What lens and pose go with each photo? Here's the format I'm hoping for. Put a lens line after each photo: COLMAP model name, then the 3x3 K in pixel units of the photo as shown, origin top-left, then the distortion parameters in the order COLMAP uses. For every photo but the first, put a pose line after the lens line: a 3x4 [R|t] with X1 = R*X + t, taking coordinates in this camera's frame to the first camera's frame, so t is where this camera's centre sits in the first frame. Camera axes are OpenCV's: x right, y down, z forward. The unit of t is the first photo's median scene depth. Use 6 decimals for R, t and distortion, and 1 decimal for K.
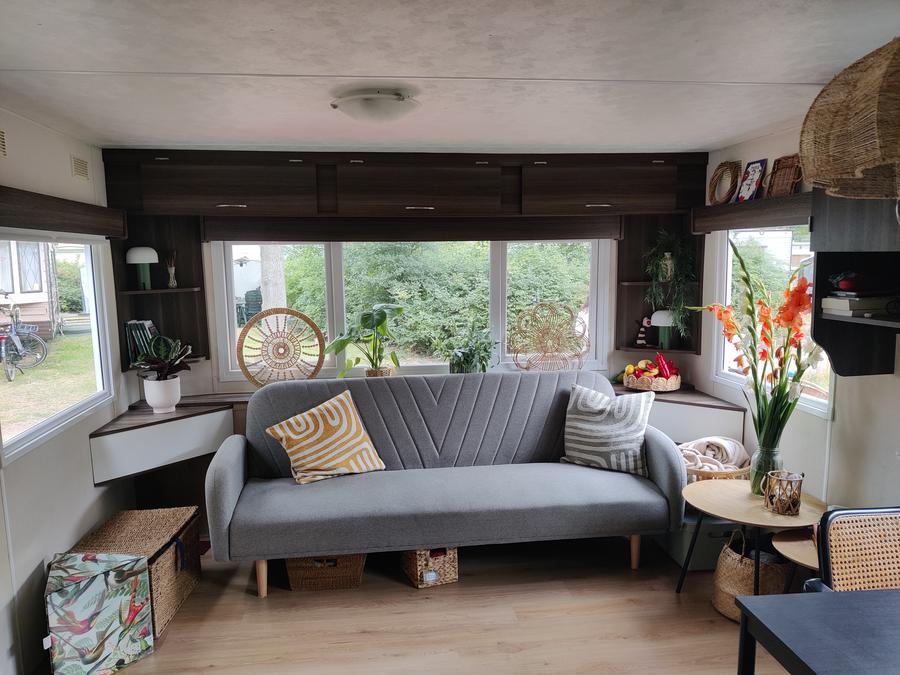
lens RADIAL K [[699.4, 0, 440.6], [0, 699.4, 349.0], [0, 0, 1]] dist [0.030781, -0.034178]
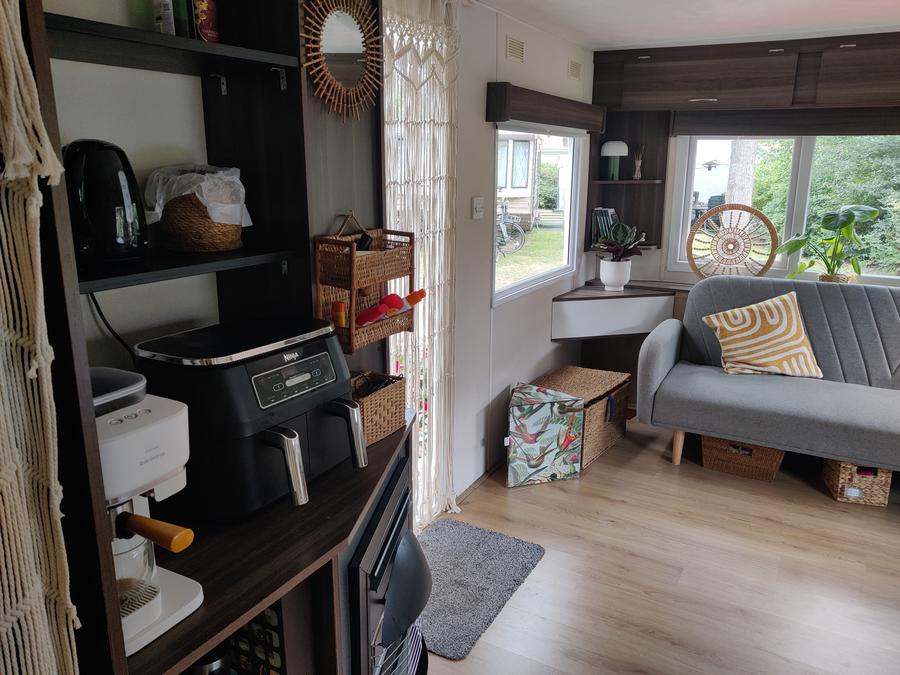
lens RADIAL K [[699.4, 0, 443.9], [0, 699.4, 334.6], [0, 0, 1]] dist [0.030781, -0.034178]
pose [[0.806172, 0.164223, -0.568434, 0.041107], [-0.101423, 0.984846, 0.140684, 0.029984], [0.582923, -0.055763, 0.810611, -0.083112]]
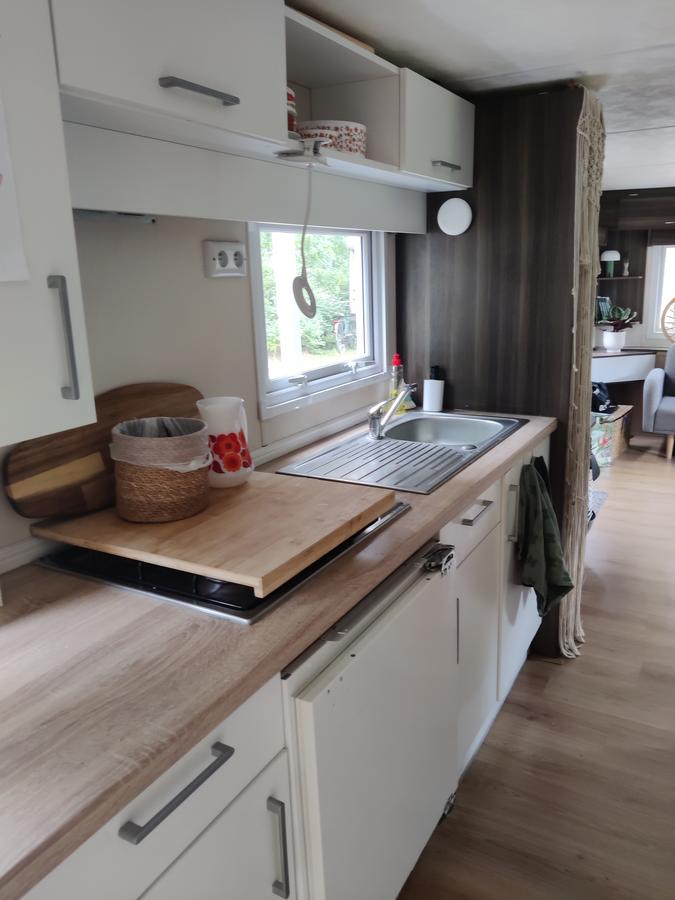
lens RADIAL K [[699.4, 0, 340.6], [0, 699.4, 444.9], [0, 0, 1]] dist [0.030781, -0.034178]
pose [[0.808005, 0.136080, -0.573246, 0.069389], [-0.063437, 0.987399, 0.144978, 0.108194], [0.585751, -0.080778, 0.806456, -0.752384]]
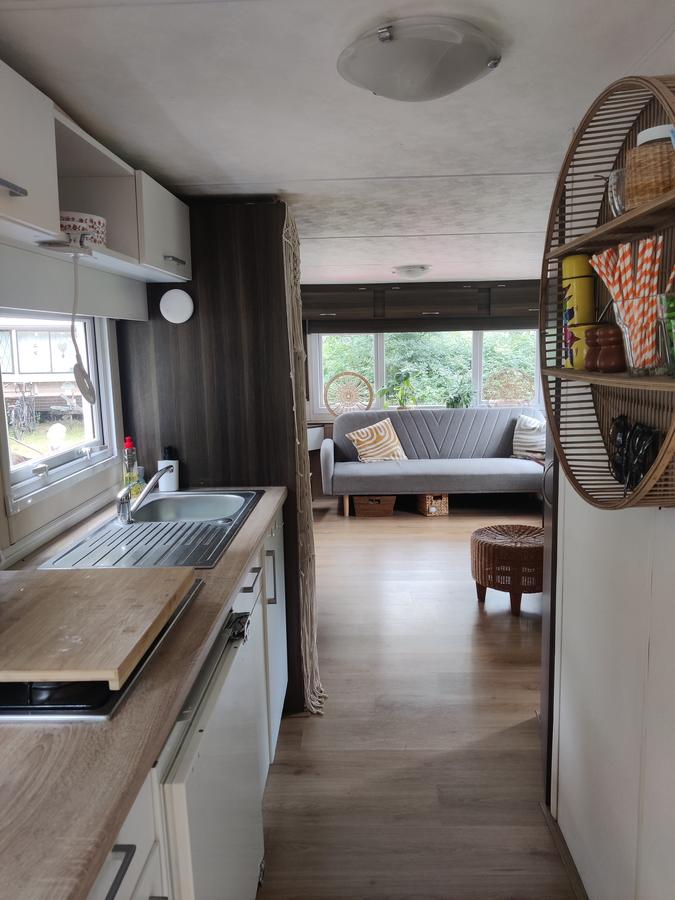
lens RADIAL K [[699.4, 0, 338.4], [0, 699.4, 449.3], [0, 0, 1]] dist [0.030781, -0.034178]
pose [[0.988496, 0.015025, -0.150499, 0.011899], [-0.011964, 0.999703, 0.021227, 0.110956], [0.150773, -0.019182, 0.988382, -0.810156]]
